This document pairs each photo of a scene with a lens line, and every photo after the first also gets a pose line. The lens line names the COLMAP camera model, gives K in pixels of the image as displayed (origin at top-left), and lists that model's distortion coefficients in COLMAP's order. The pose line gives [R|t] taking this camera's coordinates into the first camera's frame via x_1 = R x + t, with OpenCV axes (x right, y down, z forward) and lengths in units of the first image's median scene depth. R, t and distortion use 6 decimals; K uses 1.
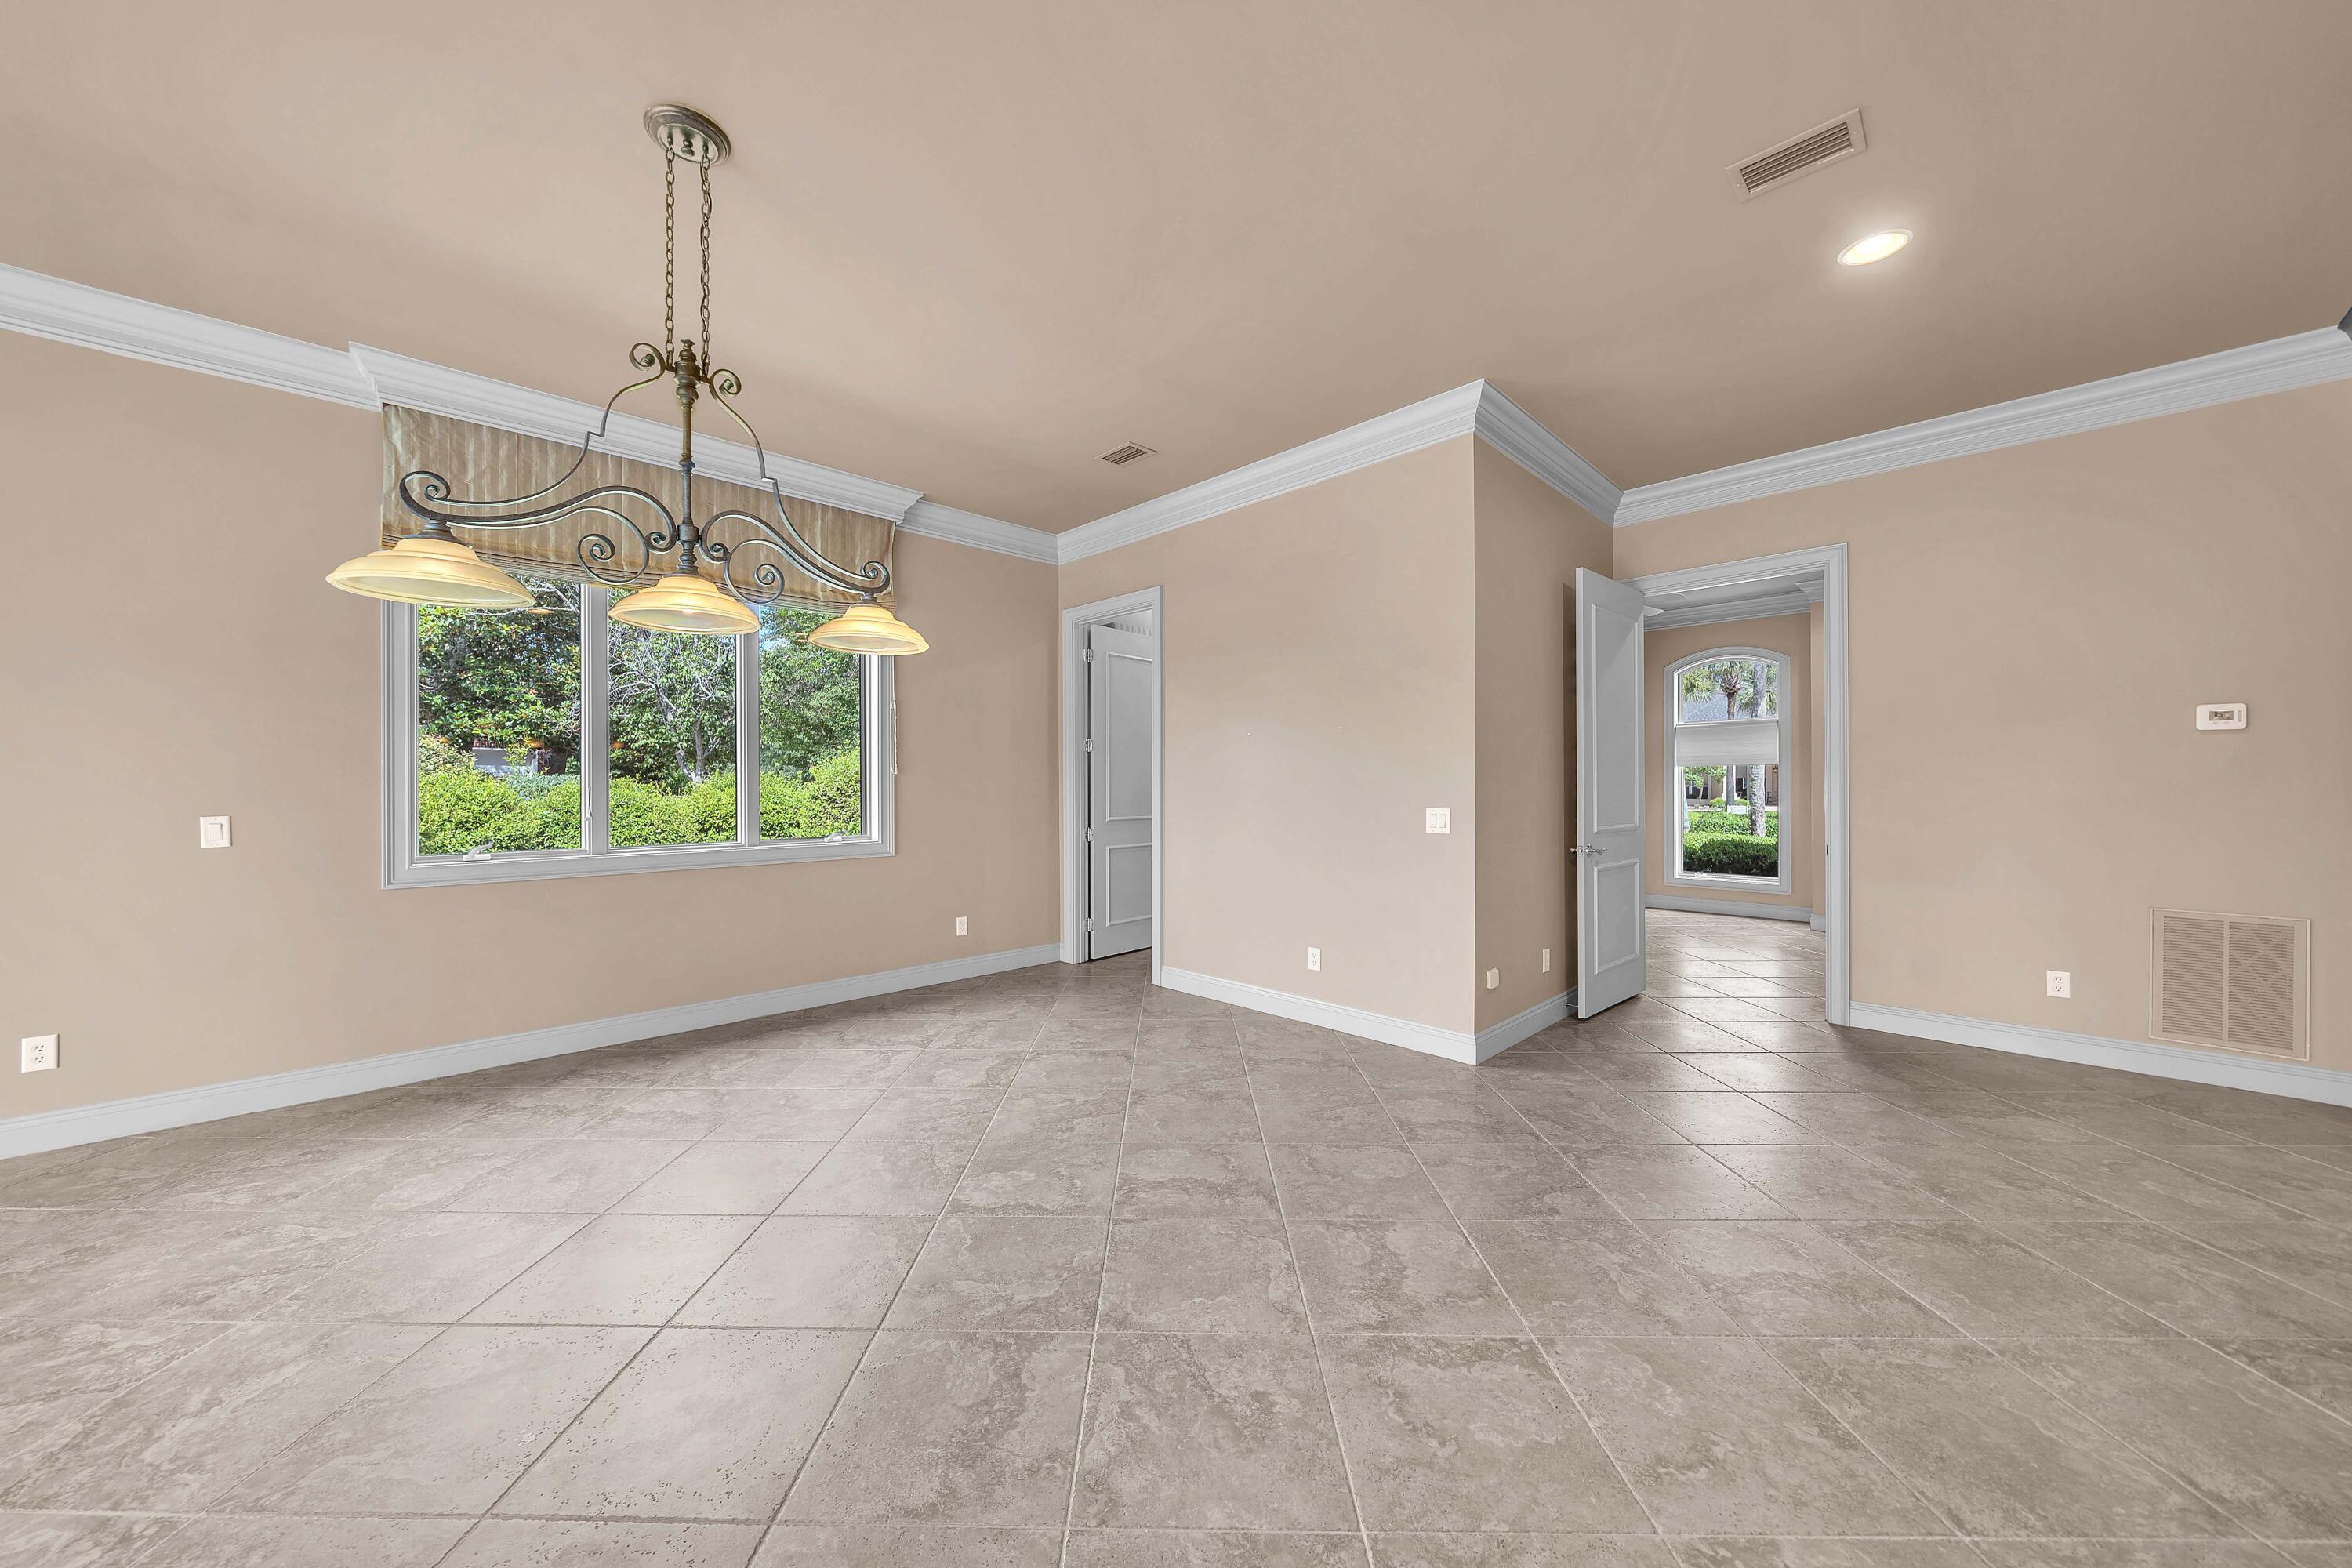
lens RADIAL K [[824.5, 0, 1174.2], [0, 824.5, 784.7], [0, 0, 1]] dist [-0.002094, -0.000263]
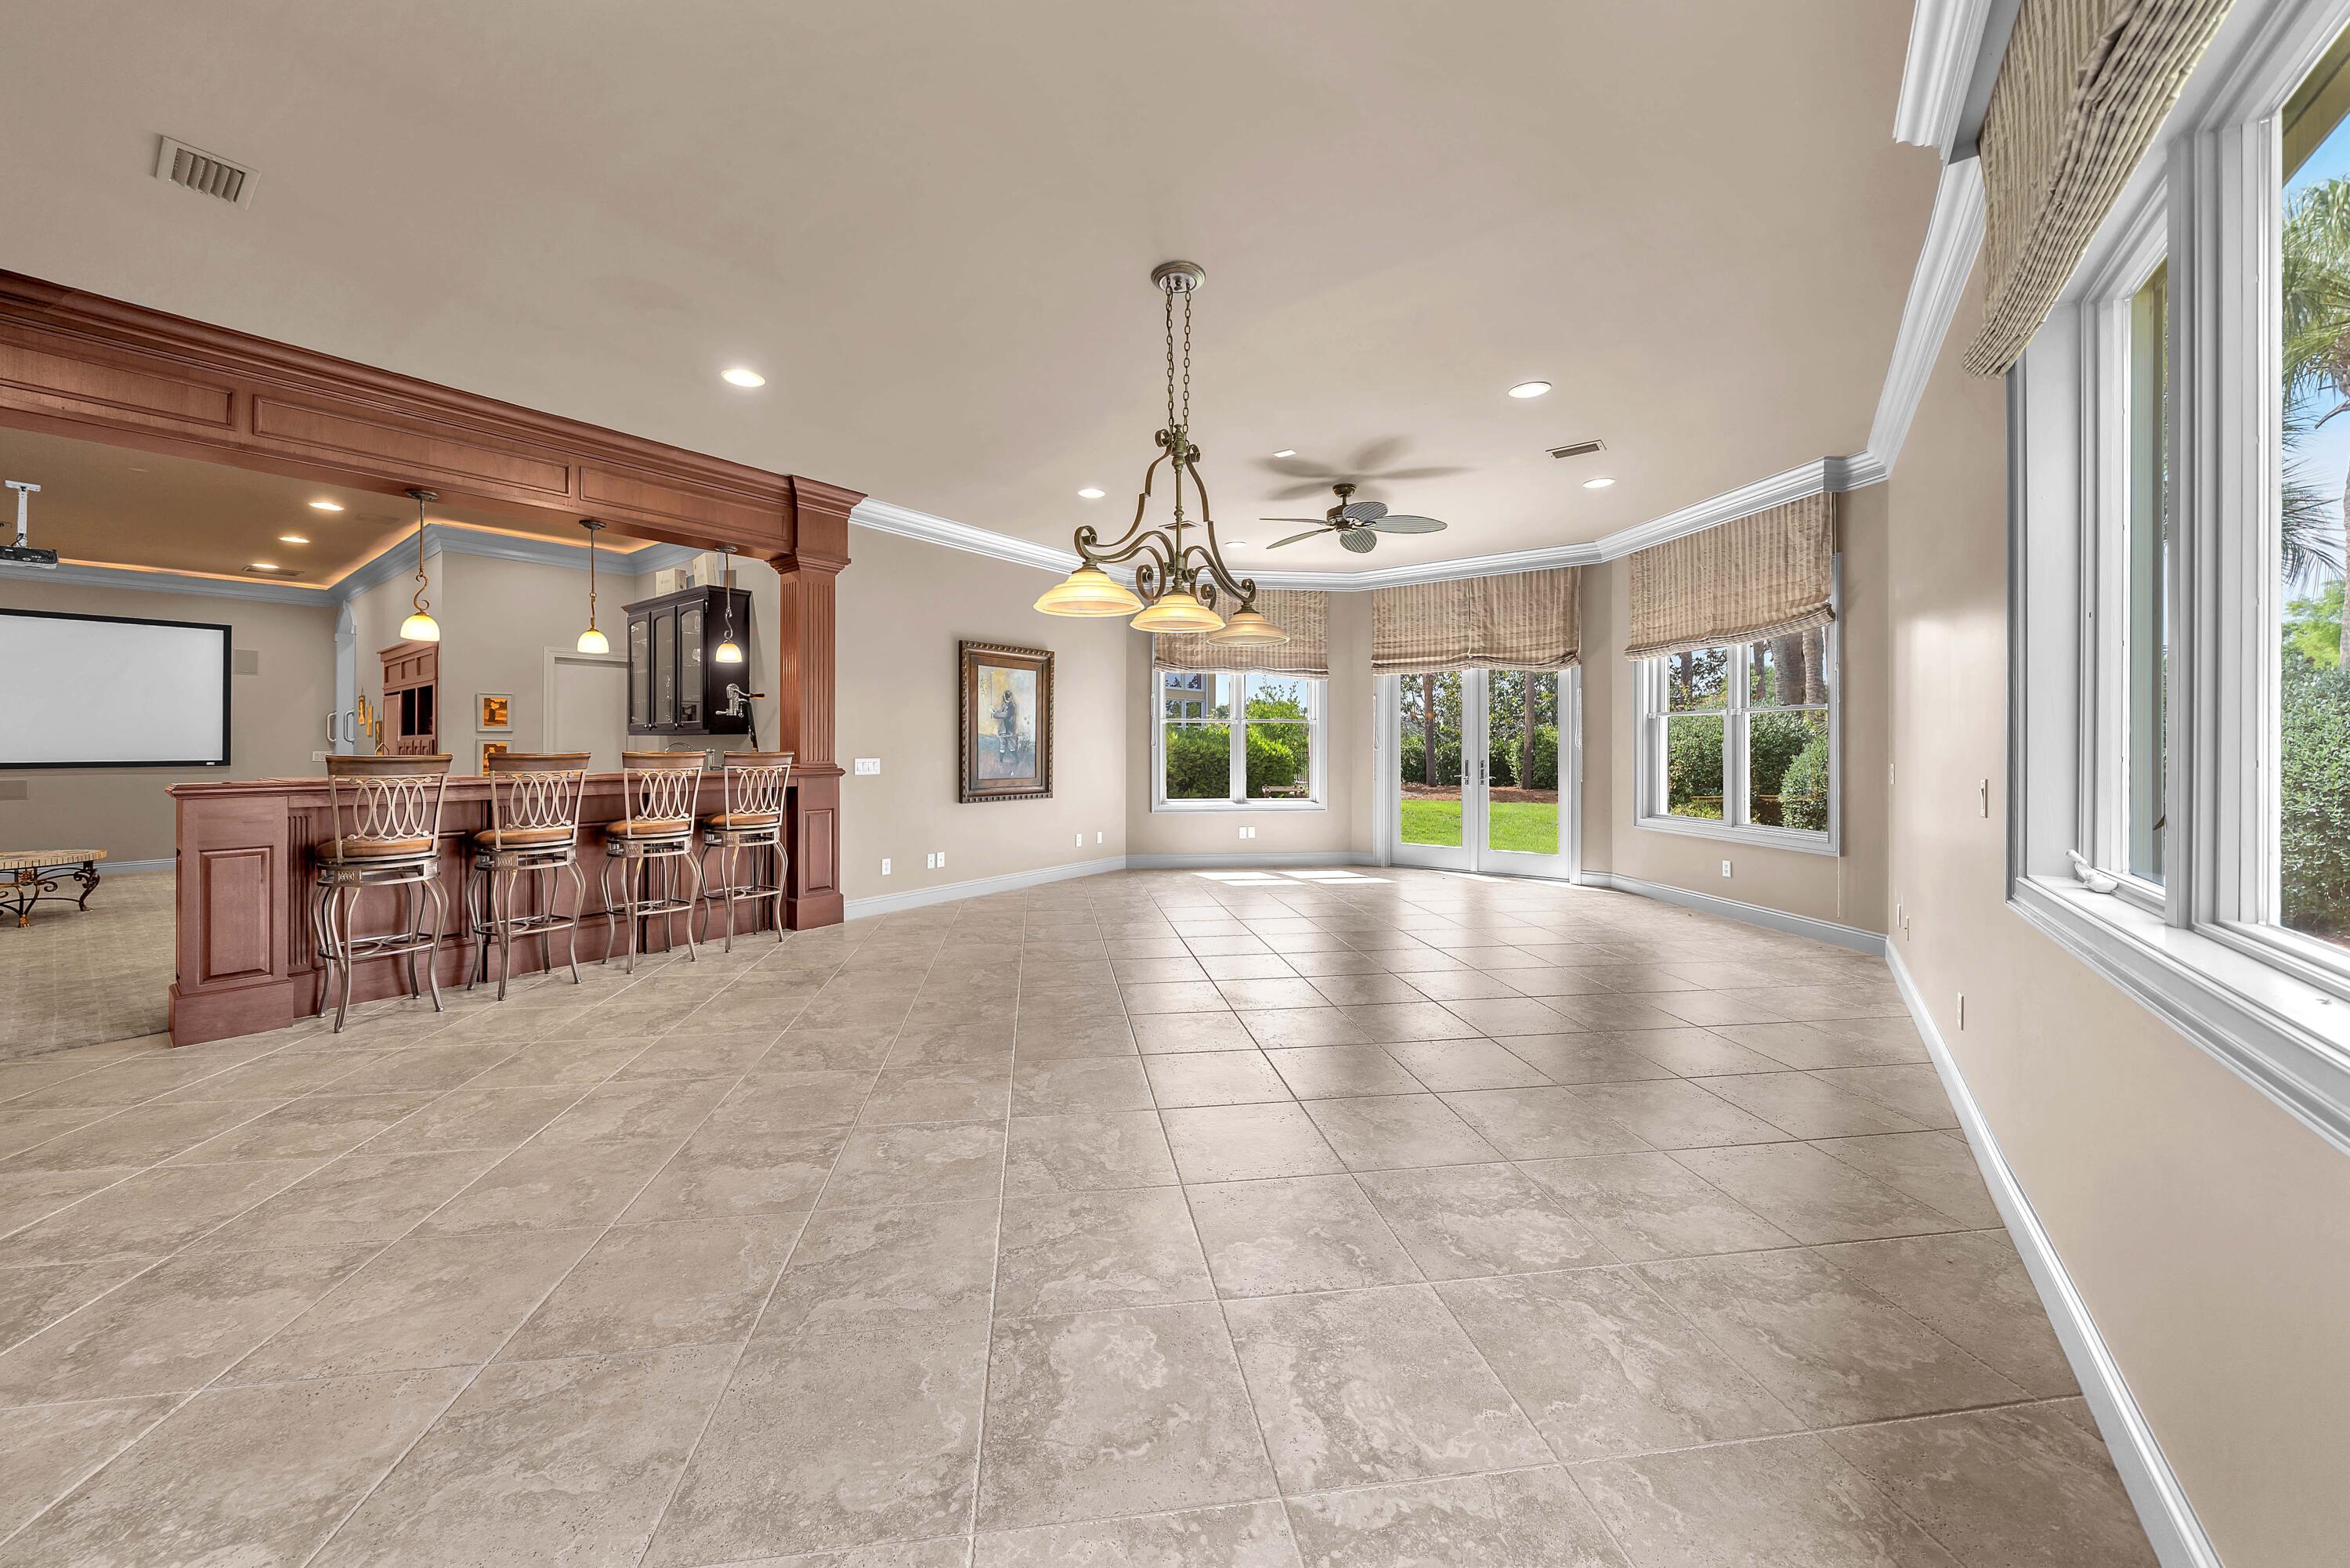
lens RADIAL K [[840.8, 0, 1162.6], [0, 840.8, 750.5], [0, 0, 1]] dist [-0.003526, -0.000089]
pose [[-0.989694, 0.002369, -0.143176, -0.301944], [0.001729, 0.999988, 0.004594, 0.007360], [0.143185, 0.004299, -0.989687, 2.000844]]
